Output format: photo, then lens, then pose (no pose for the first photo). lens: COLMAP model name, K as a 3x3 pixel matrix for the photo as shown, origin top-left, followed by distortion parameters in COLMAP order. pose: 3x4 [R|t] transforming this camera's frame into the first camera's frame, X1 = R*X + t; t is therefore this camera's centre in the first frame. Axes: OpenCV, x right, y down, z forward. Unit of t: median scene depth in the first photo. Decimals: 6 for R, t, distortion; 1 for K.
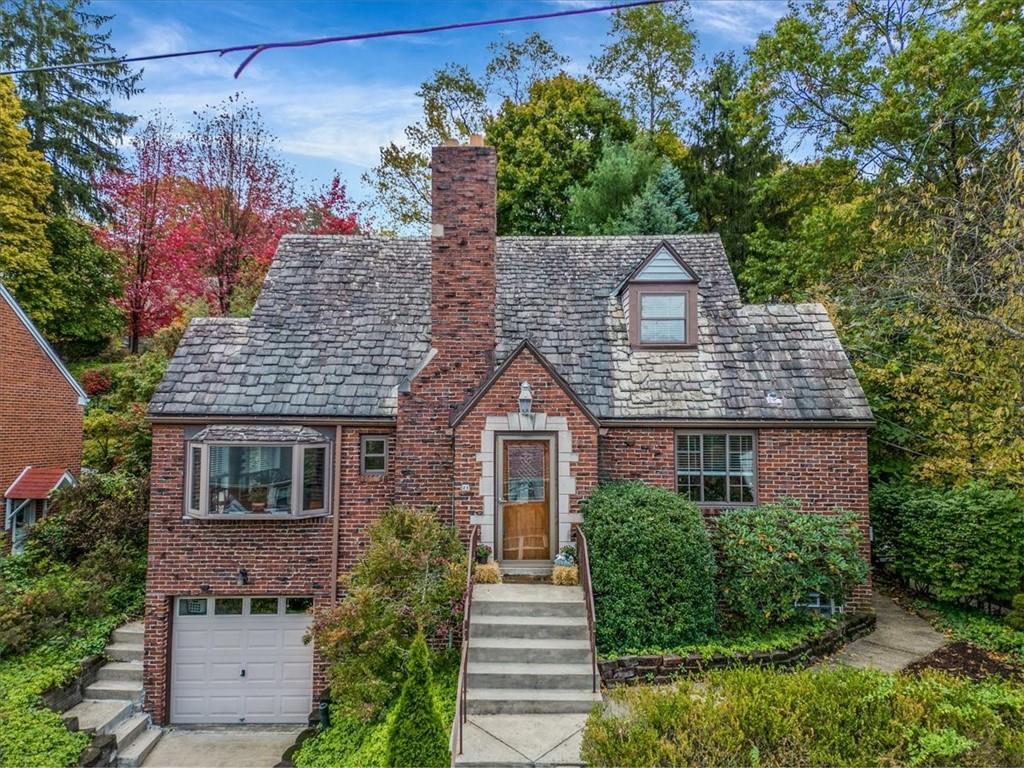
lens RADIAL K [[718.3, 0, 512.0], [0, 718.3, 382.5], [0, 0, 1]] dist [0.078832, -0.064720]
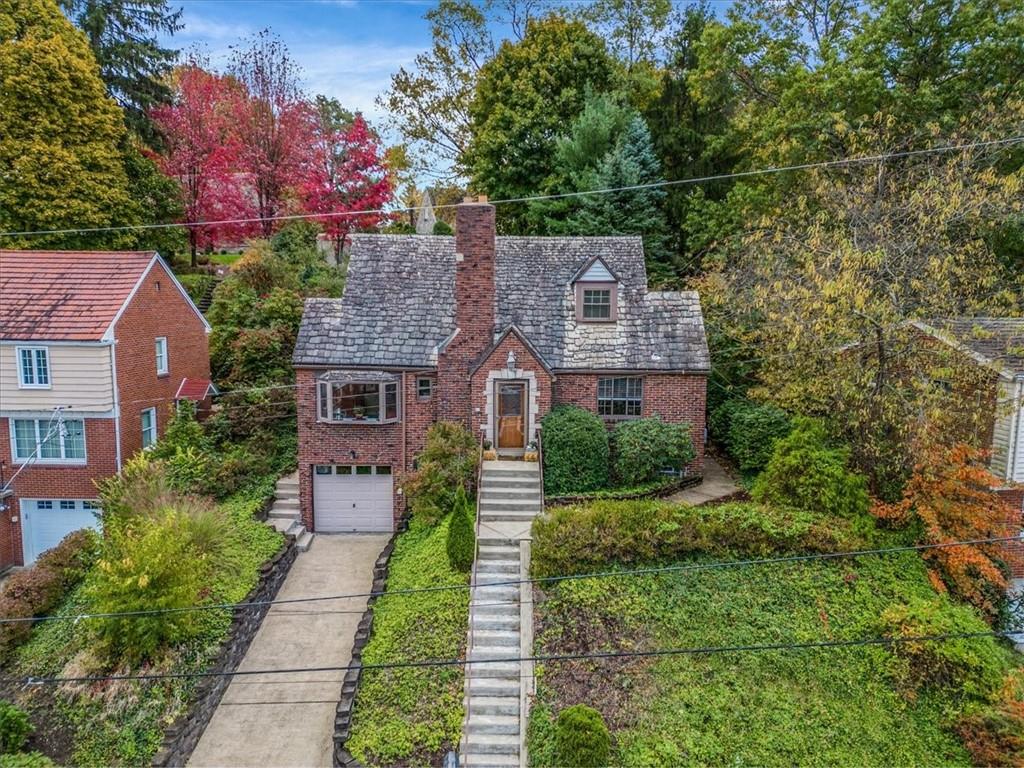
lens RADIAL K [[709.9, 0, 512.0], [0, 709.9, 384.0], [0, 0, 1]] dist [0.108014, -0.102107]
pose [[0.999976, 0.006634, 0.002146, 0.016232], [-0.006918, 0.982368, 0.186828, -0.229913], [-0.000869, -0.186839, 0.982390, -0.680188]]
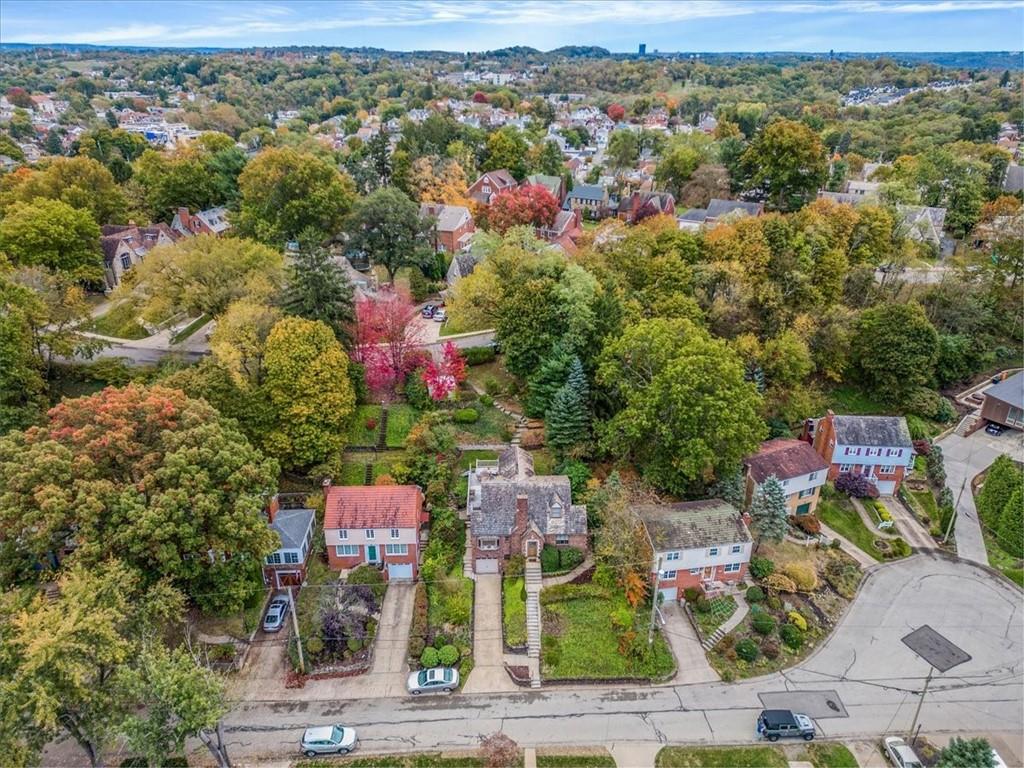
lens RADIAL K [[718.3, 0, 512.0], [0, 718.3, 382.5], [0, 0, 1]] dist [0.078832, -0.064720]
pose [[0.999191, -0.019460, 0.035199, -0.340155], [0.000508, 0.881196, 0.472751, -3.973968], [-0.040217, -0.472350, 0.880493, -3.770964]]
